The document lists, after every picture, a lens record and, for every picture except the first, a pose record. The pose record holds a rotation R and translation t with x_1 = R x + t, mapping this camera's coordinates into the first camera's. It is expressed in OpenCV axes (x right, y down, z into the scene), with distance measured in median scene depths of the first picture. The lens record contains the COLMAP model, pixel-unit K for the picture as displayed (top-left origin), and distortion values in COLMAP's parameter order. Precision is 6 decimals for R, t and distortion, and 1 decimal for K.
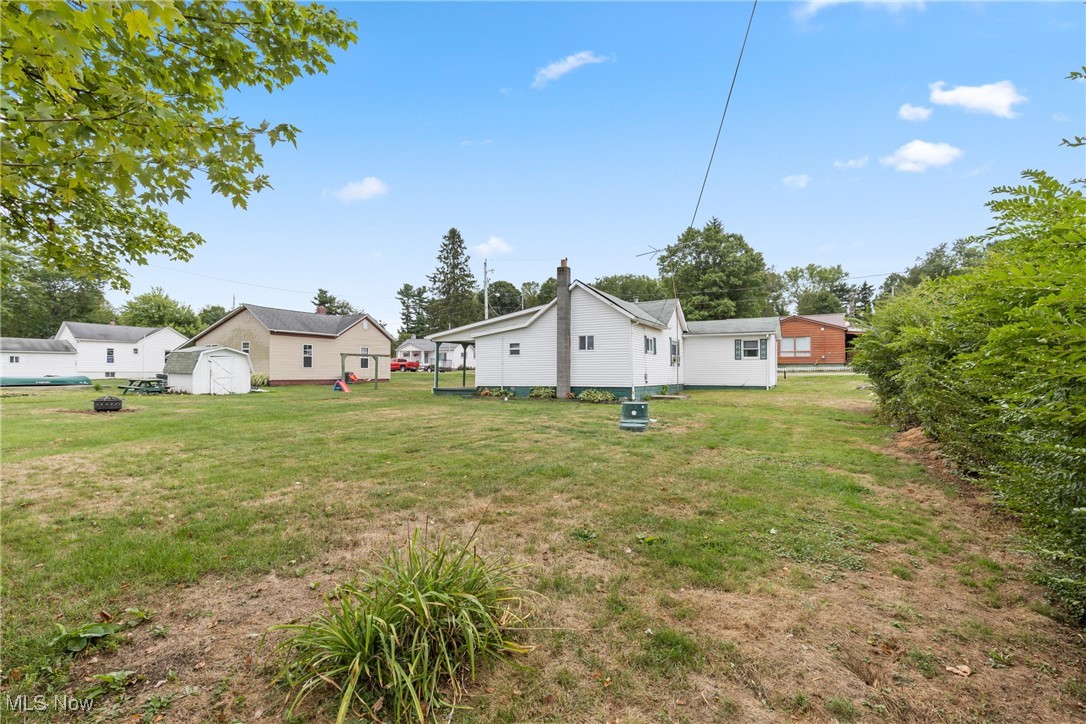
lens RADIAL K [[492.0, 0, 543.2], [0, 492.0, 357.2], [0, 0, 1]] dist [0.003610, -0.002842]
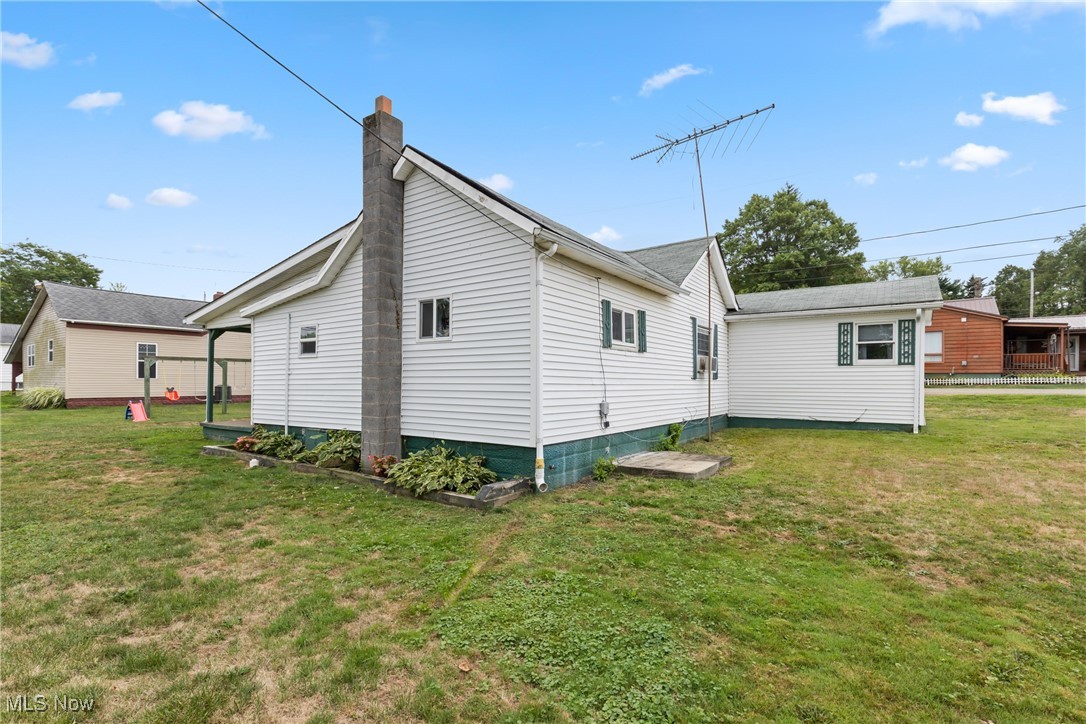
lens RADIAL K [[492.0, 0, 560.4], [0, 492.0, 373.3], [0, 0, 1]] dist [0.003610, -0.002842]
pose [[0.995578, 0.000998, -0.093928, 0.163788], [0.000445, 0.999882, 0.015346, 0.004510], [0.093932, -0.015320, 0.995461, 0.488519]]
